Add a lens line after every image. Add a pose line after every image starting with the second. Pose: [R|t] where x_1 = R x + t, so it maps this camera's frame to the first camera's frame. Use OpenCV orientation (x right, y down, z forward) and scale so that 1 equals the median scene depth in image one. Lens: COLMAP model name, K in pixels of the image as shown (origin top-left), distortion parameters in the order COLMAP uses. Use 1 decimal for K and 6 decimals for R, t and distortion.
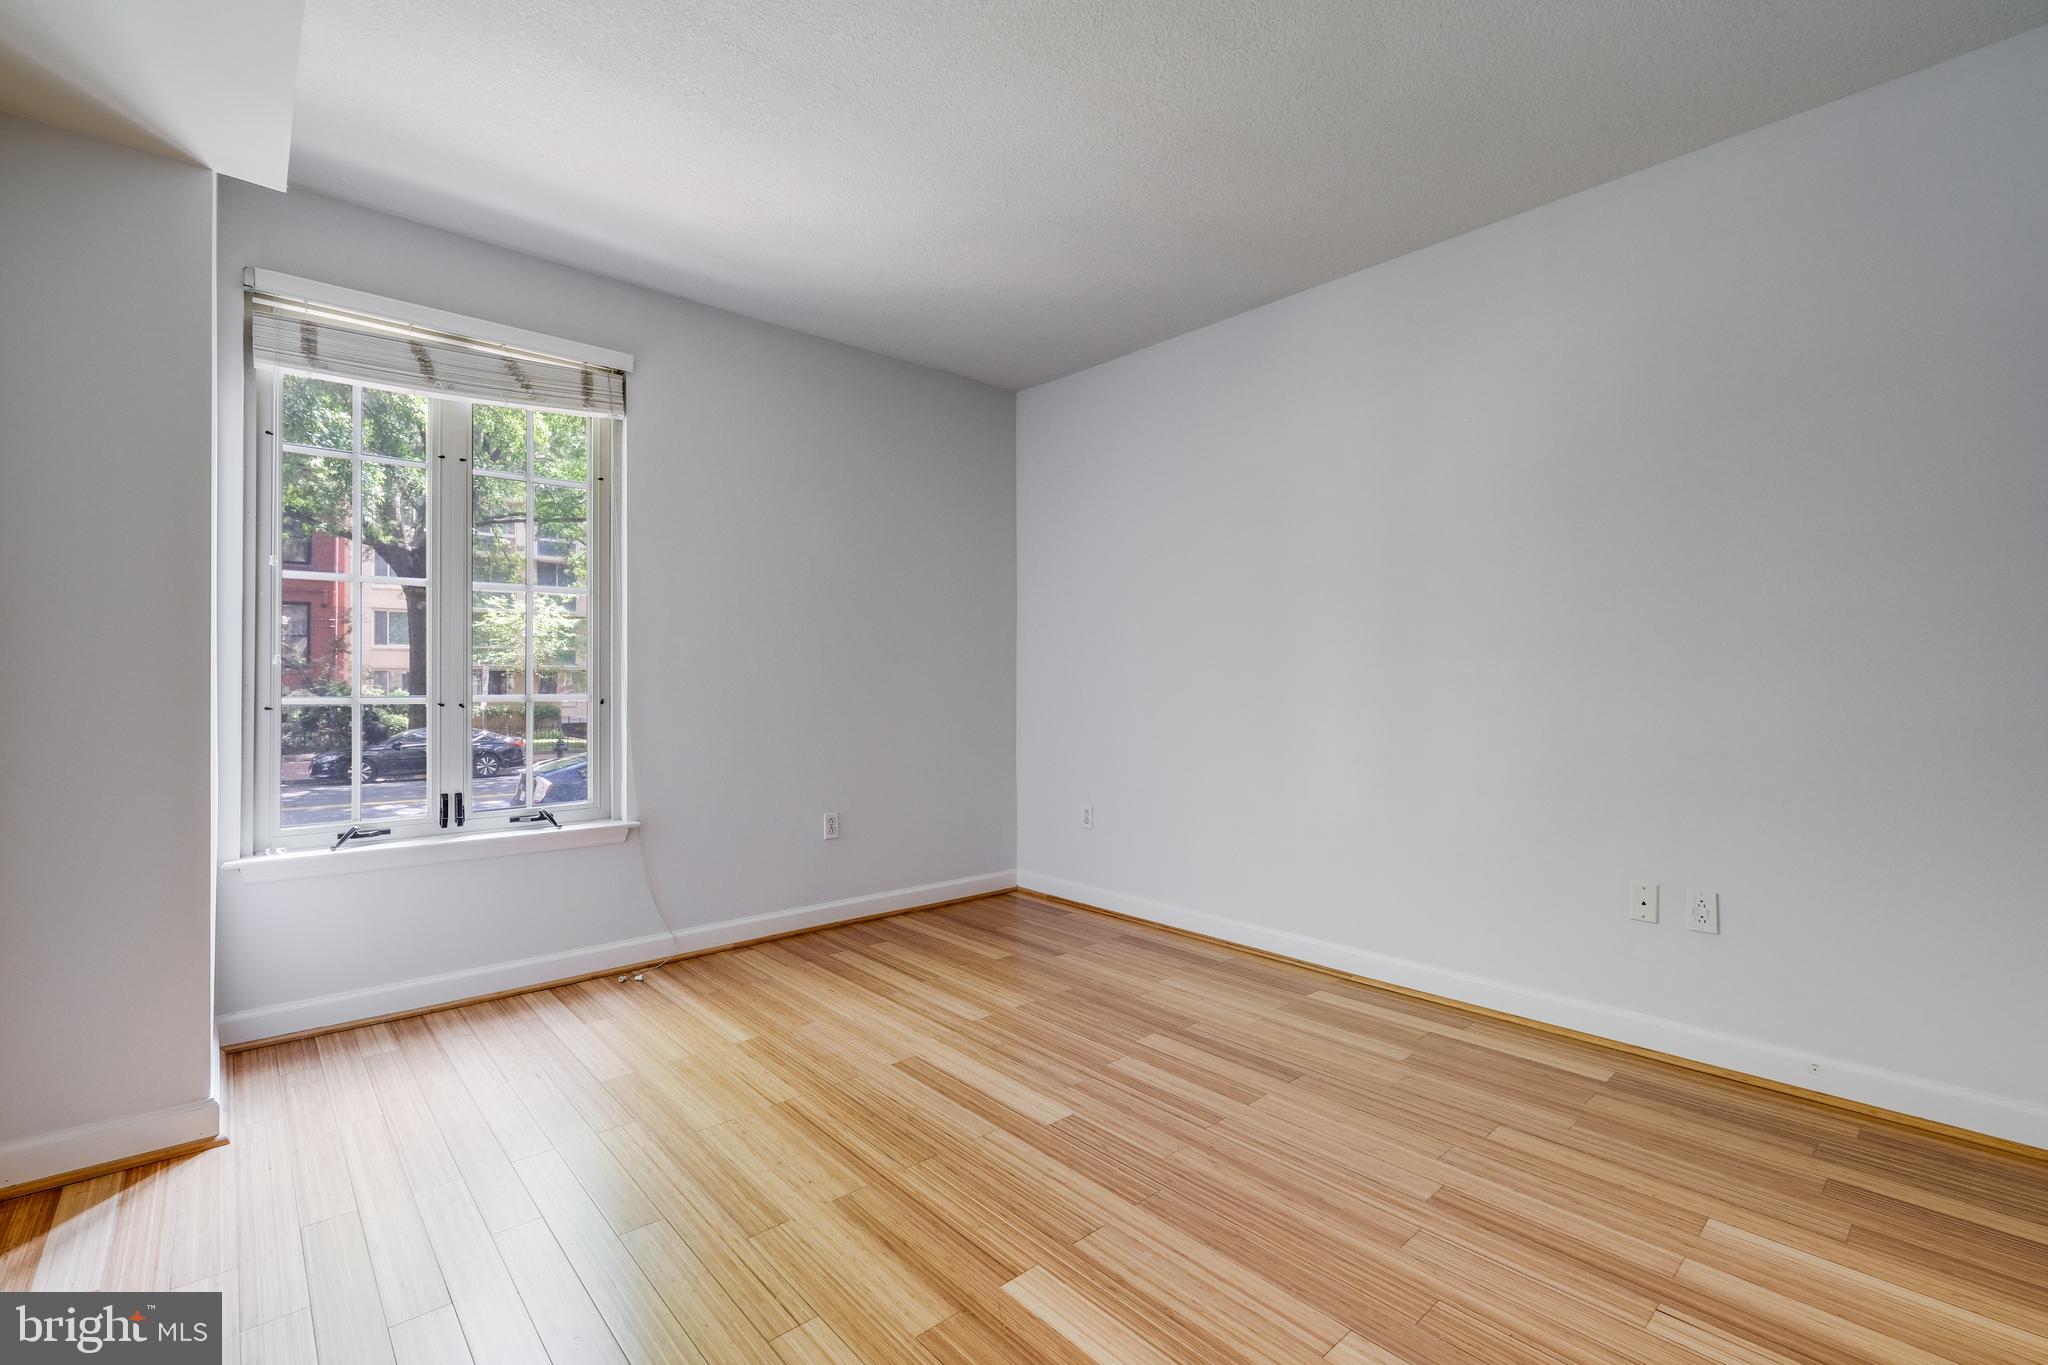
lens RADIAL K [[910.9, 0, 1037.4], [0, 910.9, 674.3], [0, 0, 1]] dist [-0.000289, -0.000351]
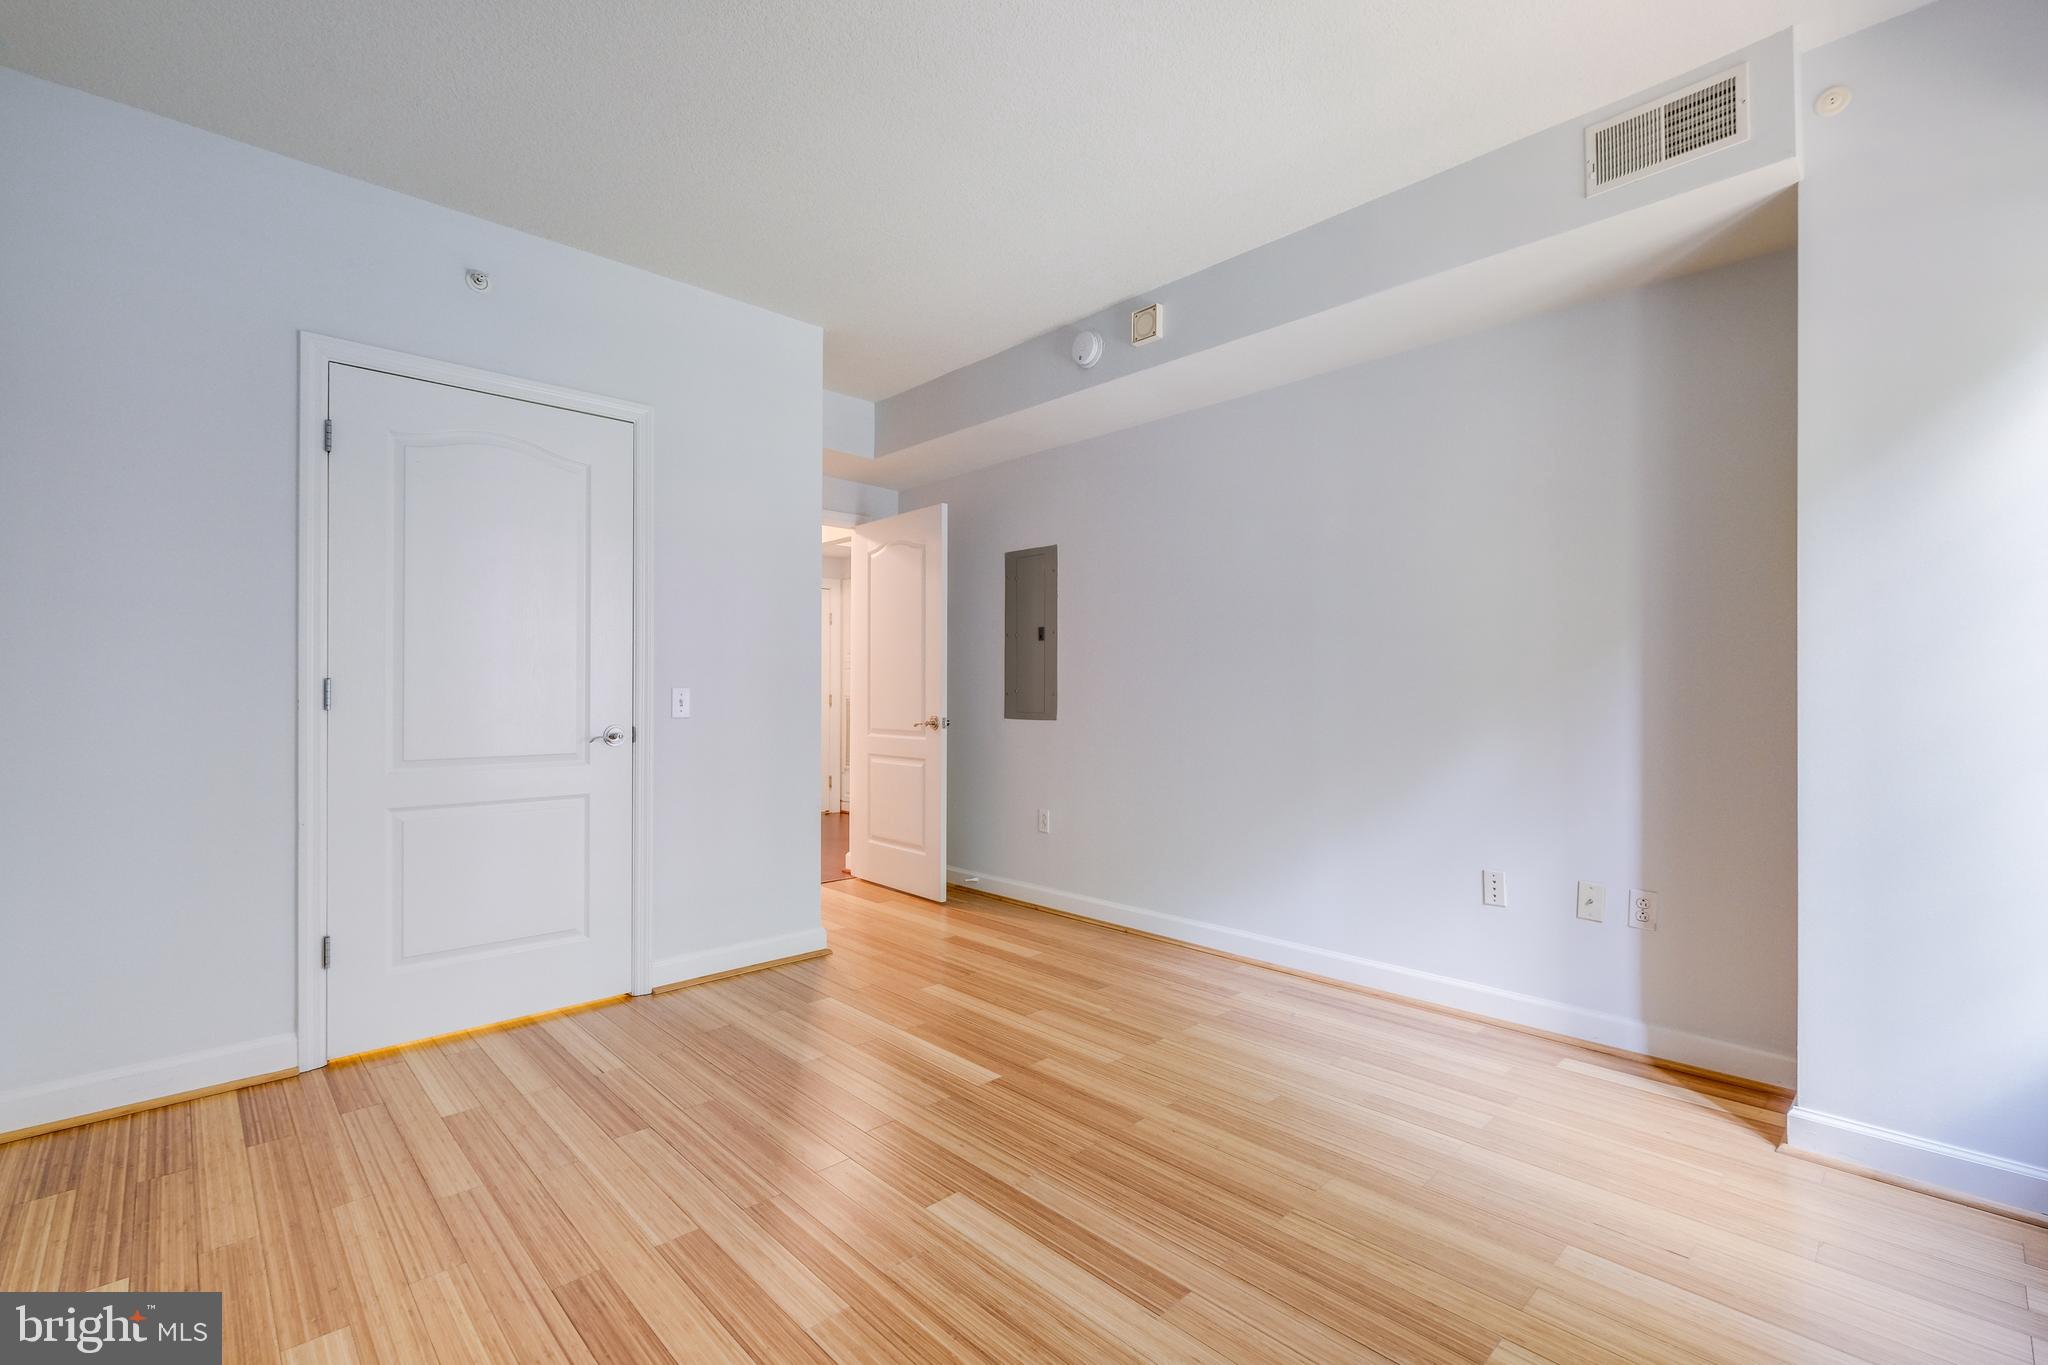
lens RADIAL K [[910.9, 0, 1023.7], [0, 910.9, 688.9], [0, 0, 1]] dist [-0.000289, -0.000351]
pose [[-0.999831, -0.002448, -0.018218, -0.037417], [-0.002271, 0.999950, -0.009740, 0.014180], [0.018241, -0.009697, -0.999787, 2.033067]]
